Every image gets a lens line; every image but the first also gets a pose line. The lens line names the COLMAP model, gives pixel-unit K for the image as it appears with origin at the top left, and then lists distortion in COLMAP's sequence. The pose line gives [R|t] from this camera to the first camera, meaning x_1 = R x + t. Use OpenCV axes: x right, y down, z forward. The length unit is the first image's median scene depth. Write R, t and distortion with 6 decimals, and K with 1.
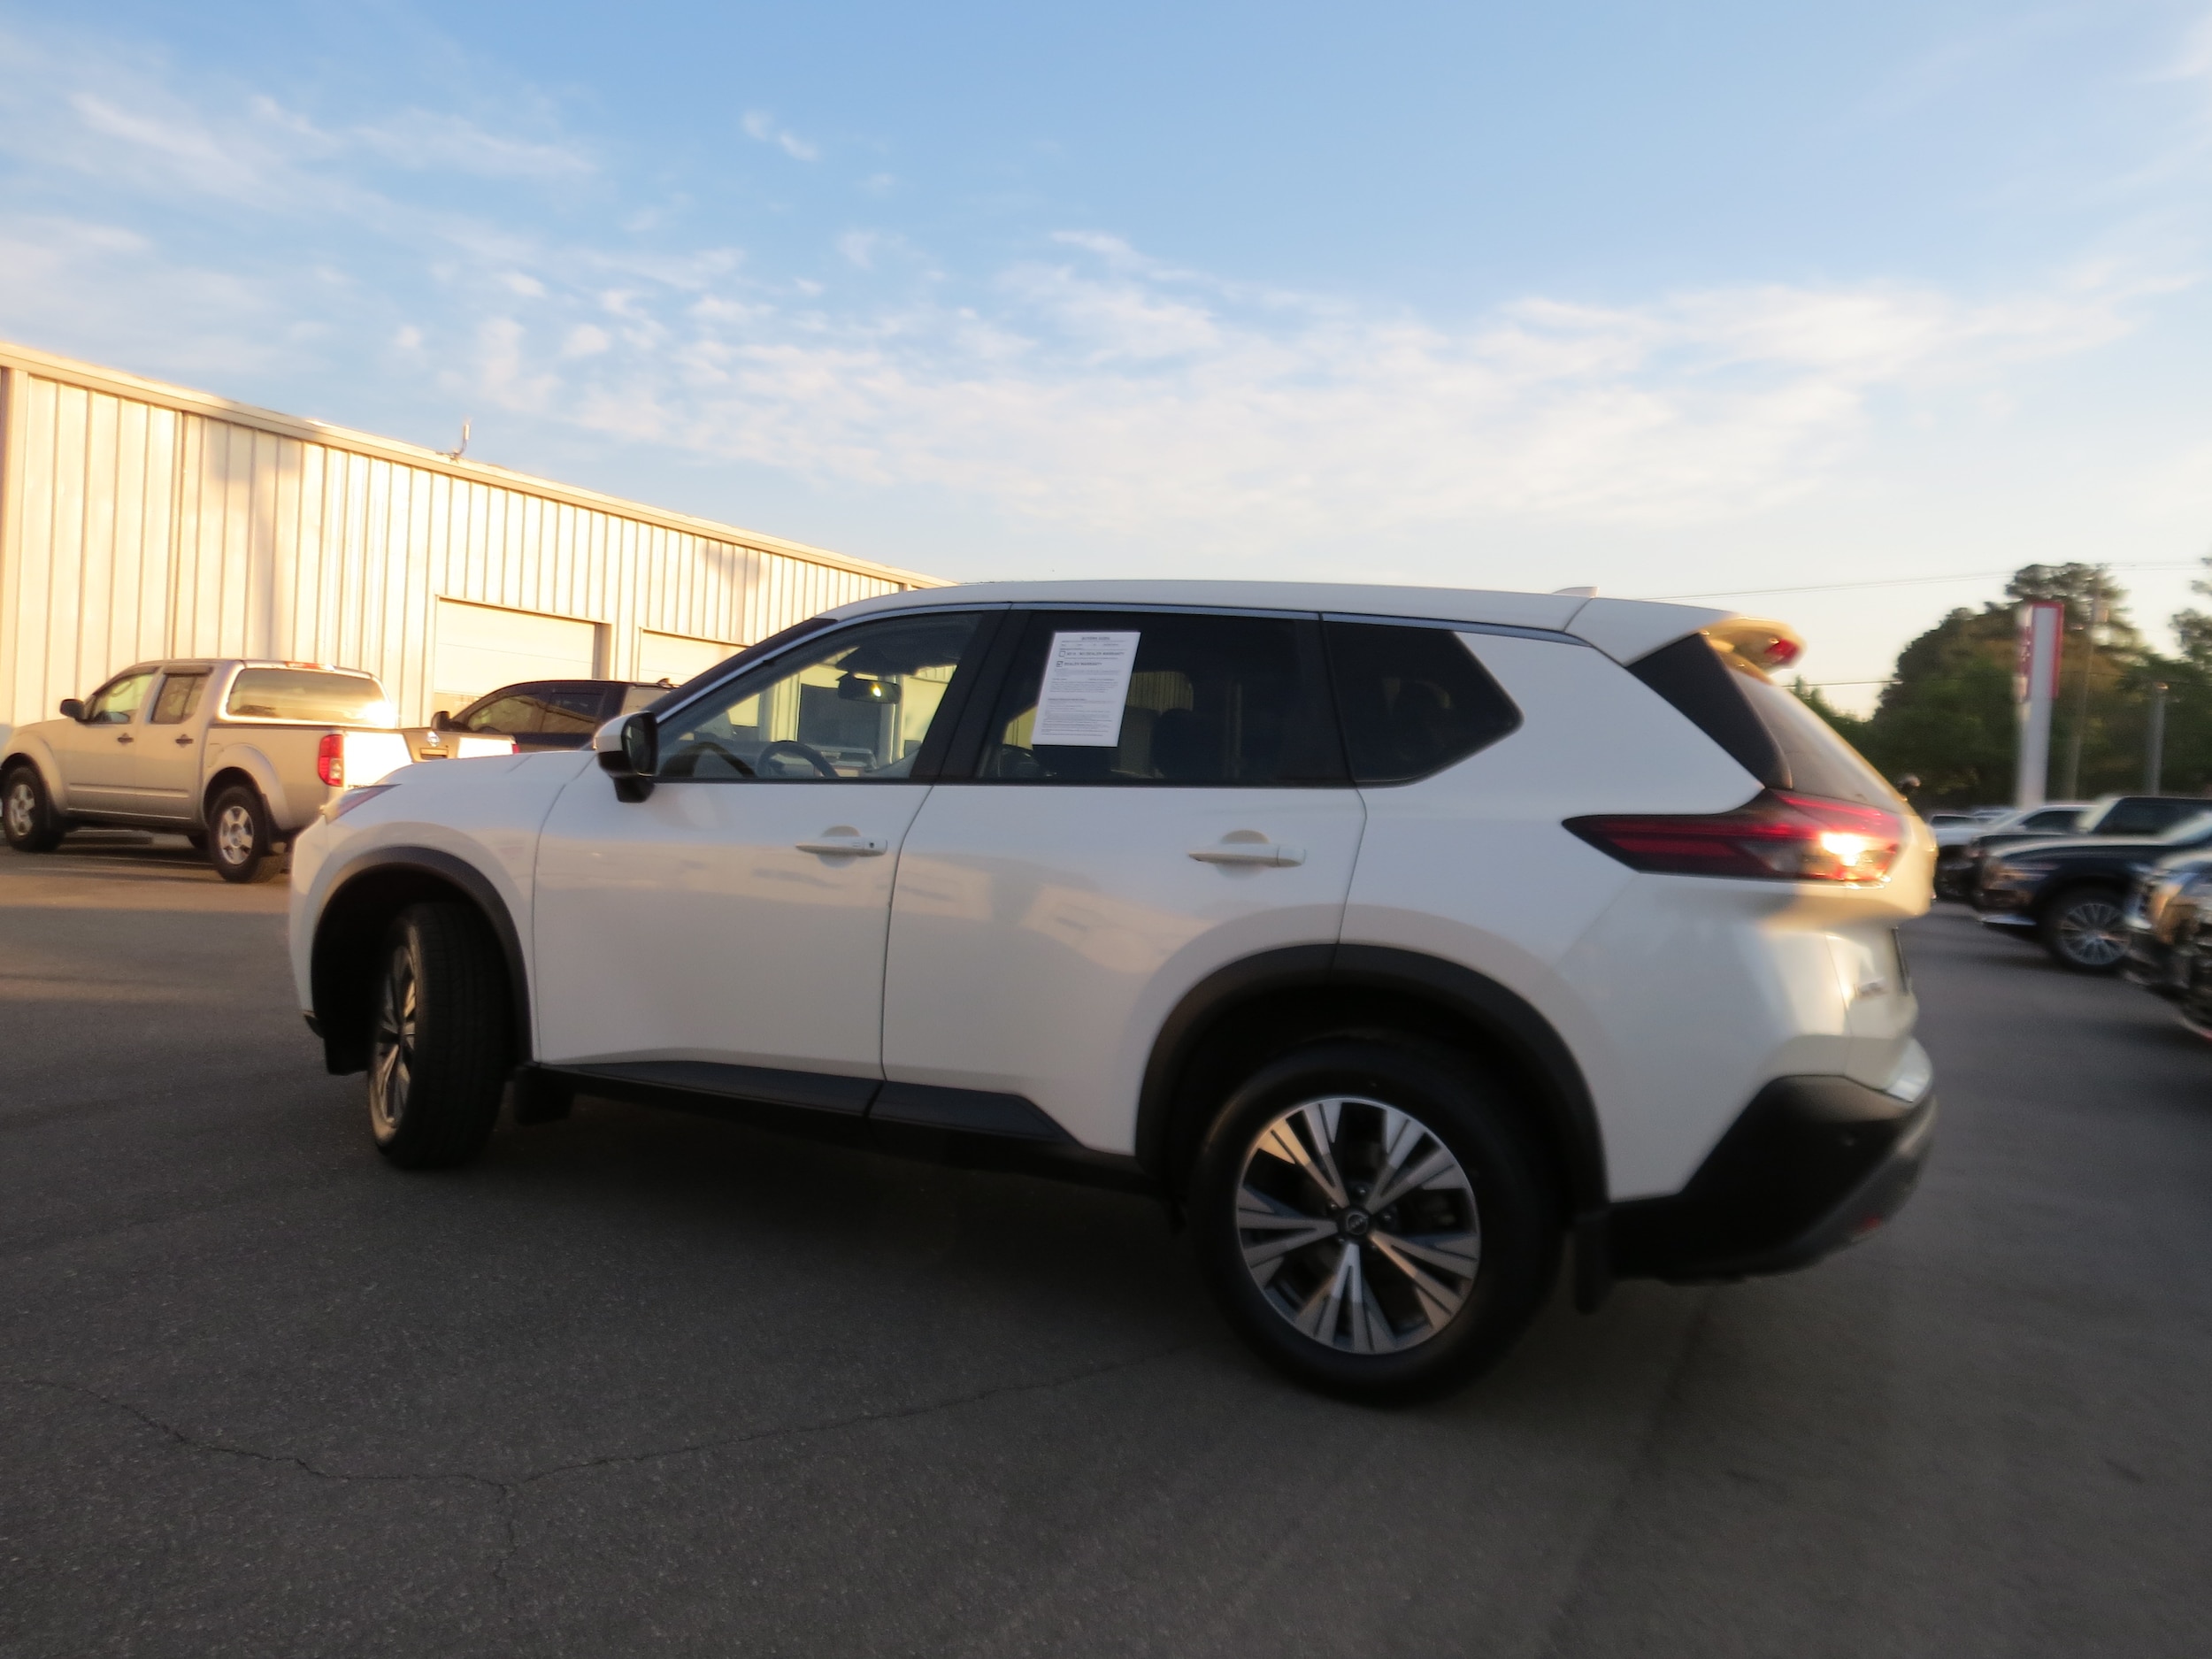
lens RADIAL K [[1575.9, 0, 1132.9], [0, 1575.9, 740.9], [0, 0, 1]] dist [-0.024044, 0.010541]
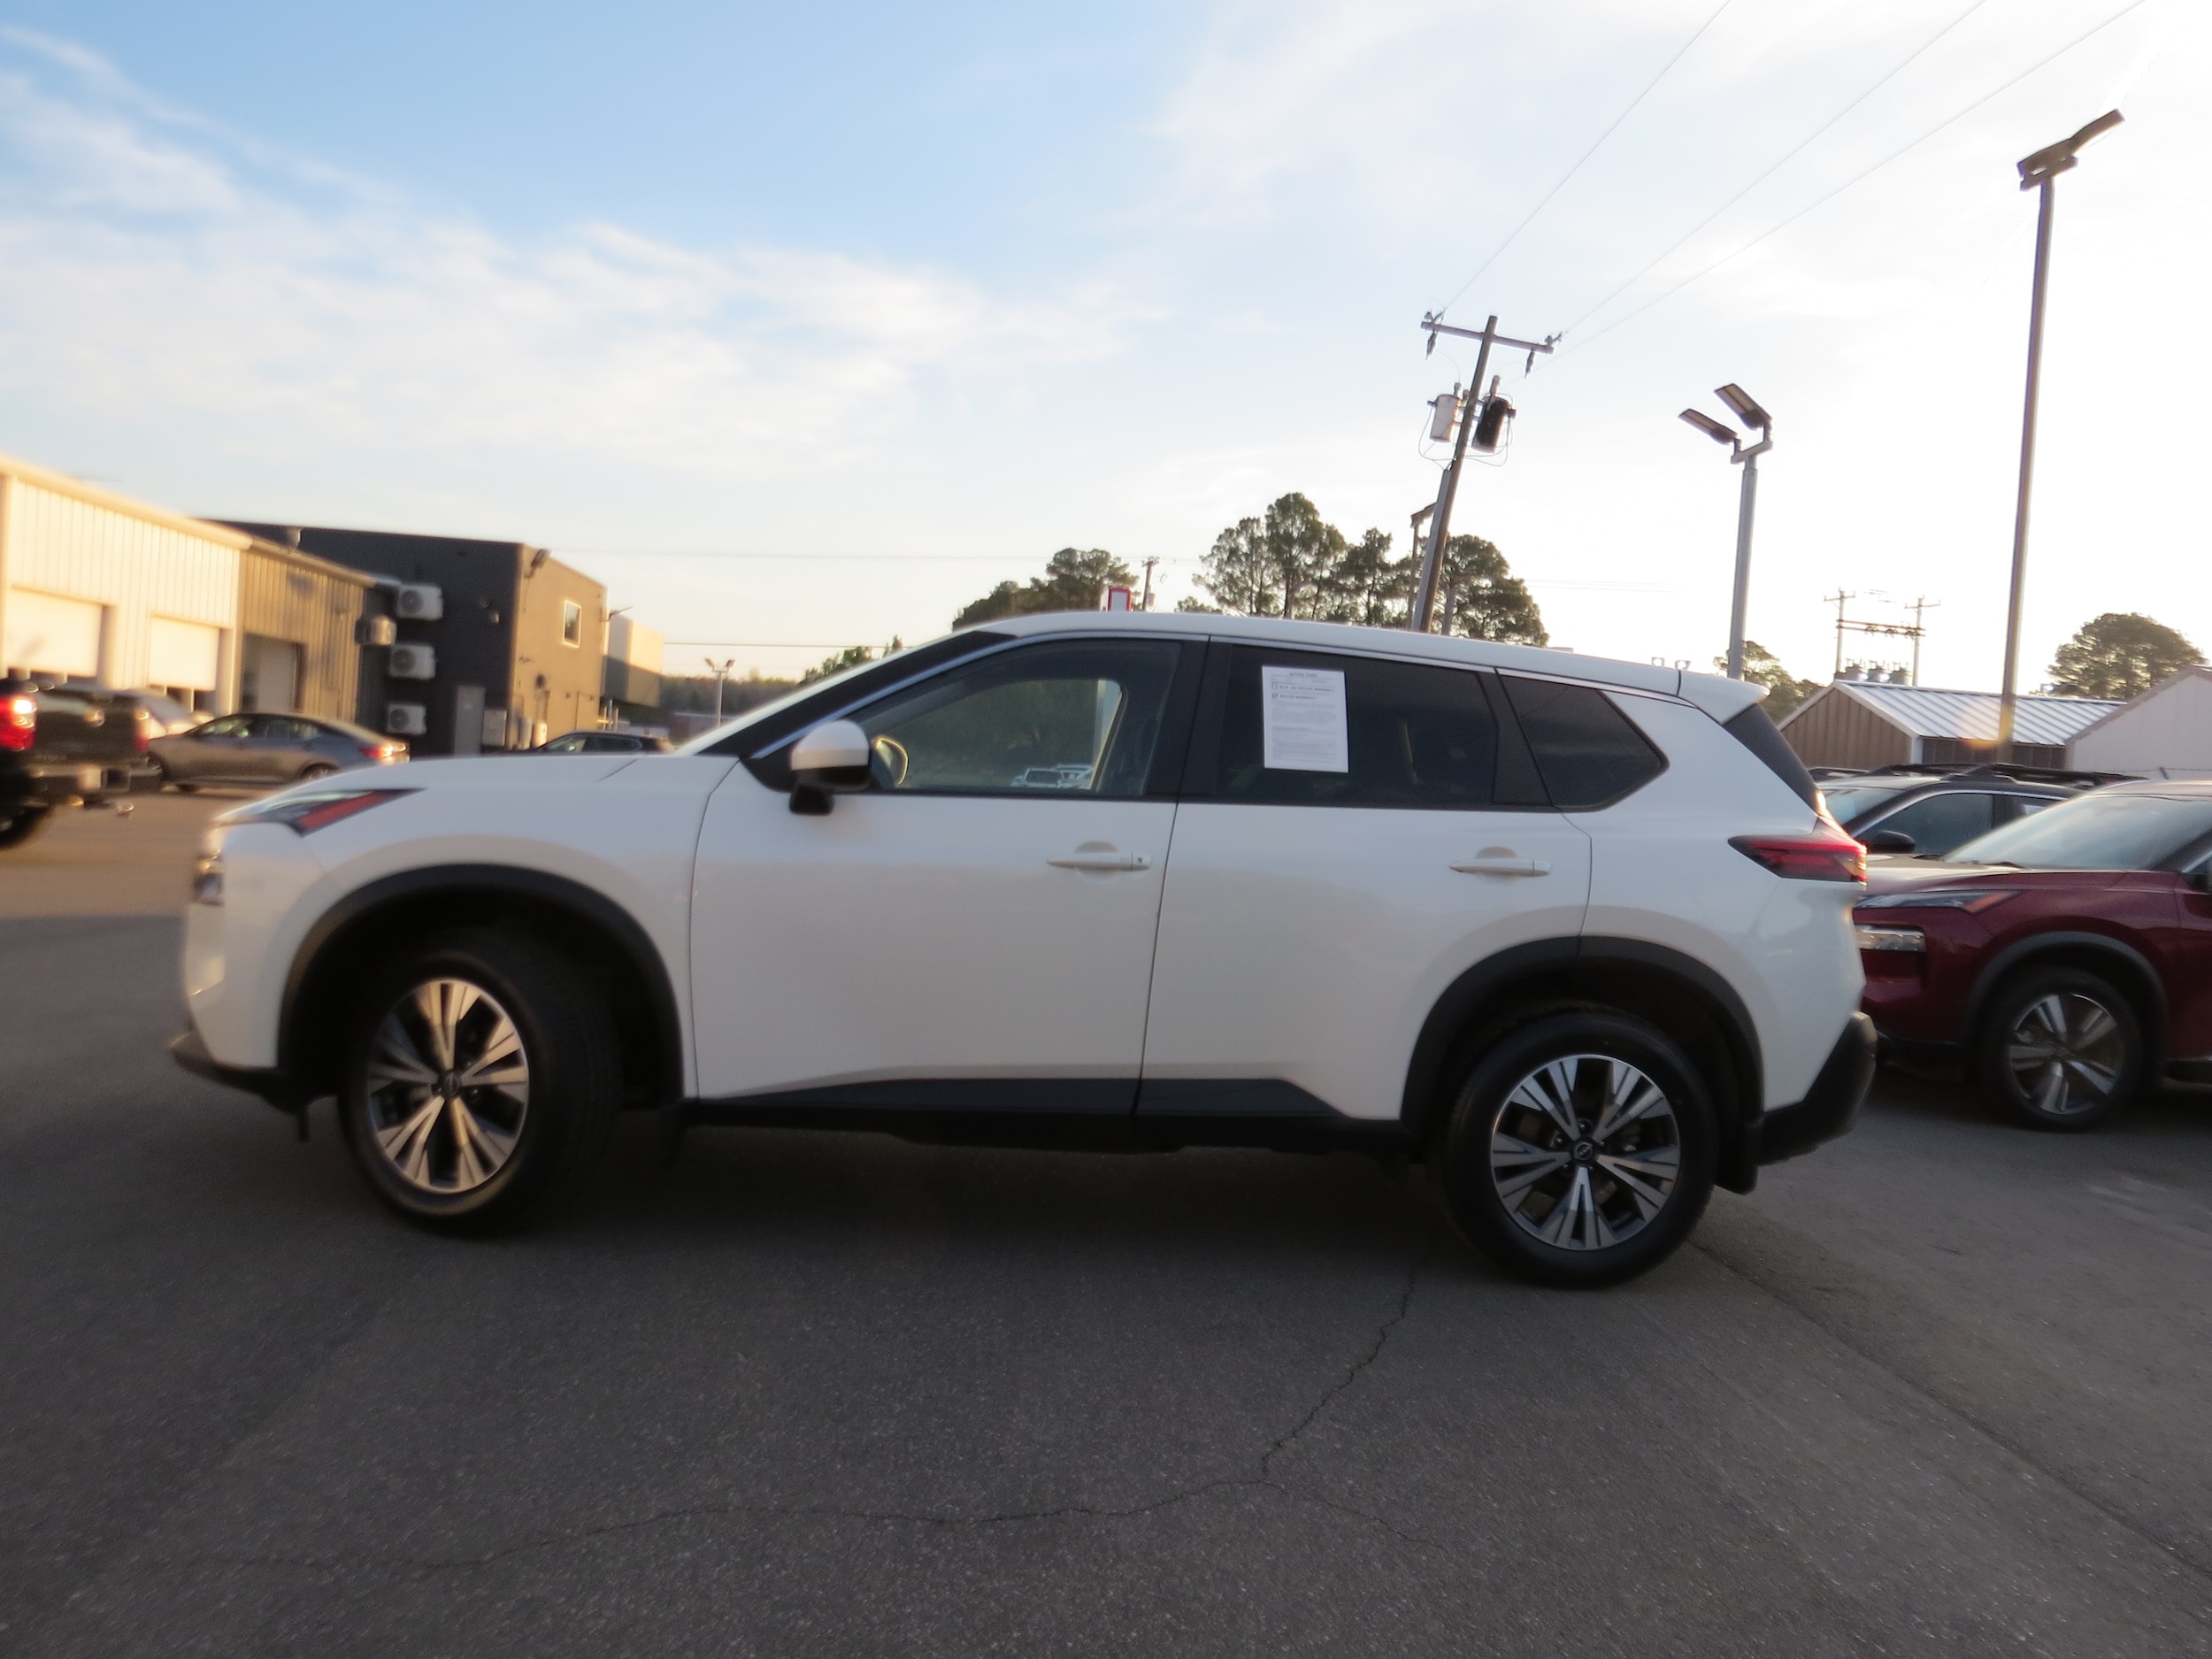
lens RADIAL K [[1575.9, 0, 1112.6], [0, 1575.9, 784.3], [0, 0, 1]] dist [-0.024044, 0.010541]
pose [[0.841003, 0.003755, 0.541017, -0.648648], [-0.037815, 0.997938, 0.051856, -0.034133], [-0.539707, -0.064069, 0.839412, 0.105429]]
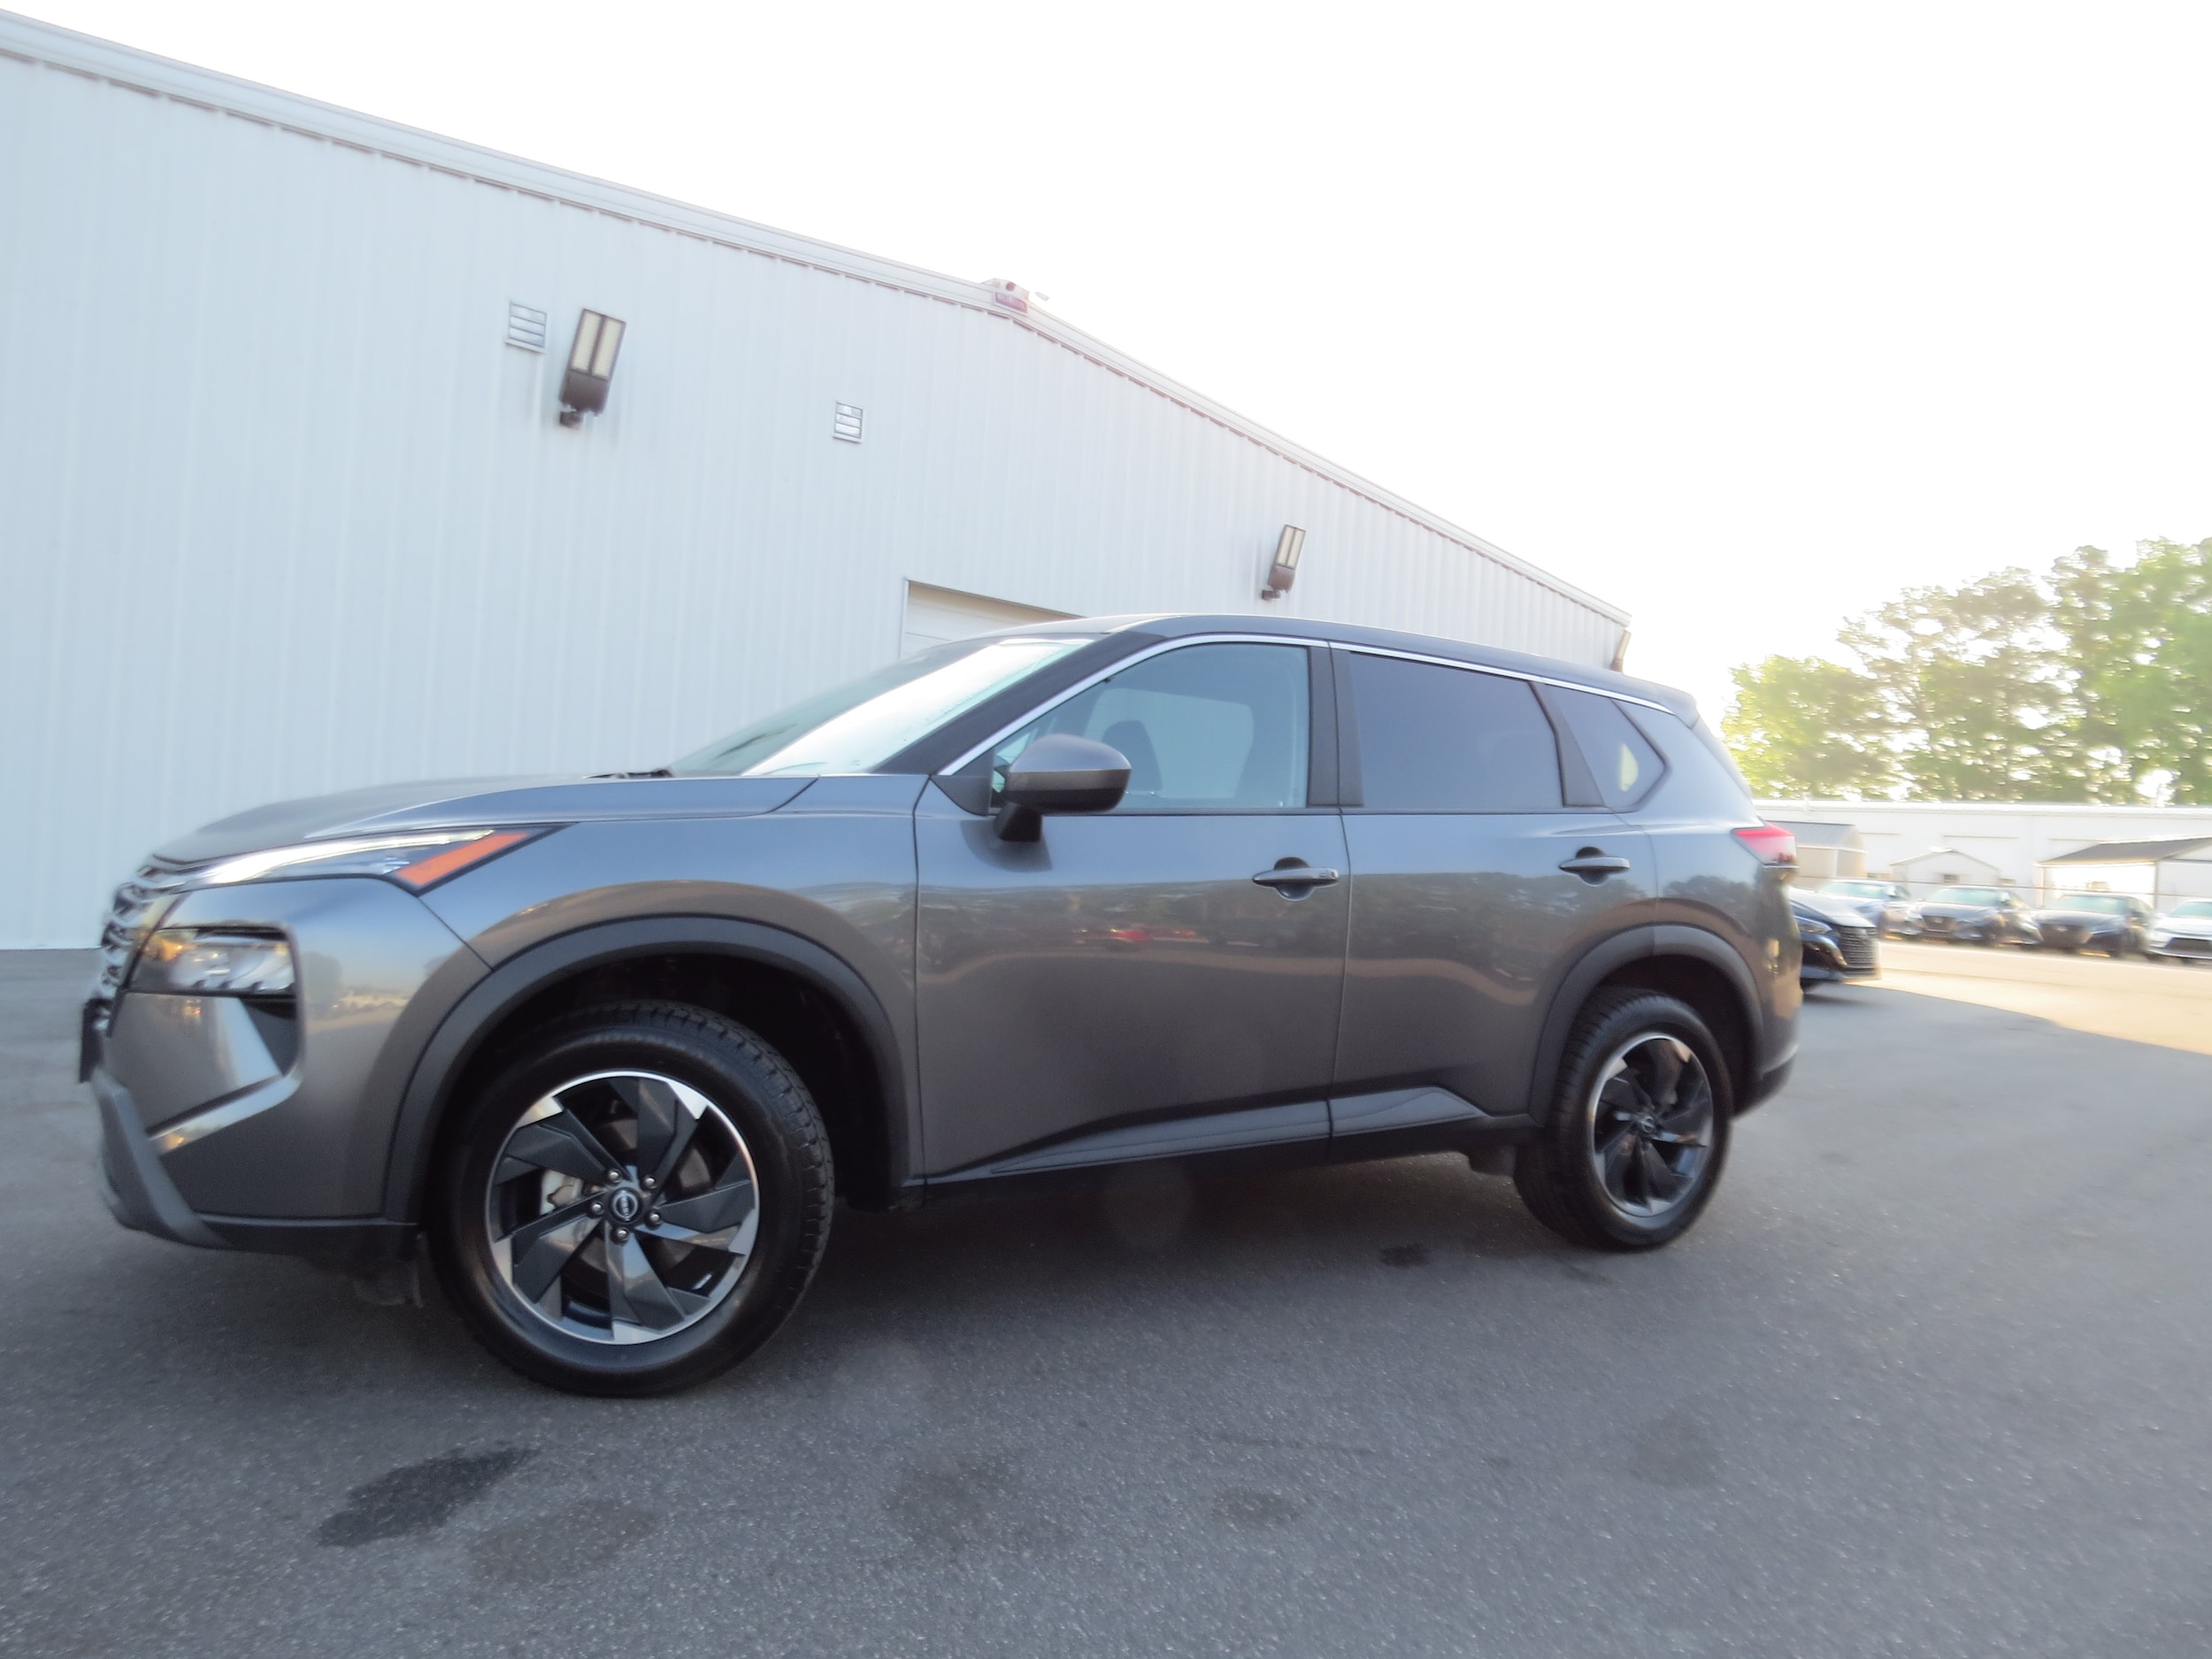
lens RADIAL K [[1575.9, 0, 1120.4], [0, 1575.9, 848.7], [0, 0, 1]] dist [-0.024044, 0.010541]
pose [[0.505013, -0.047286, 0.861815, -0.970881], [-0.040661, 0.996086, 0.078480, -0.022268], [-0.862153, -0.074676, 0.501114, 0.520542]]
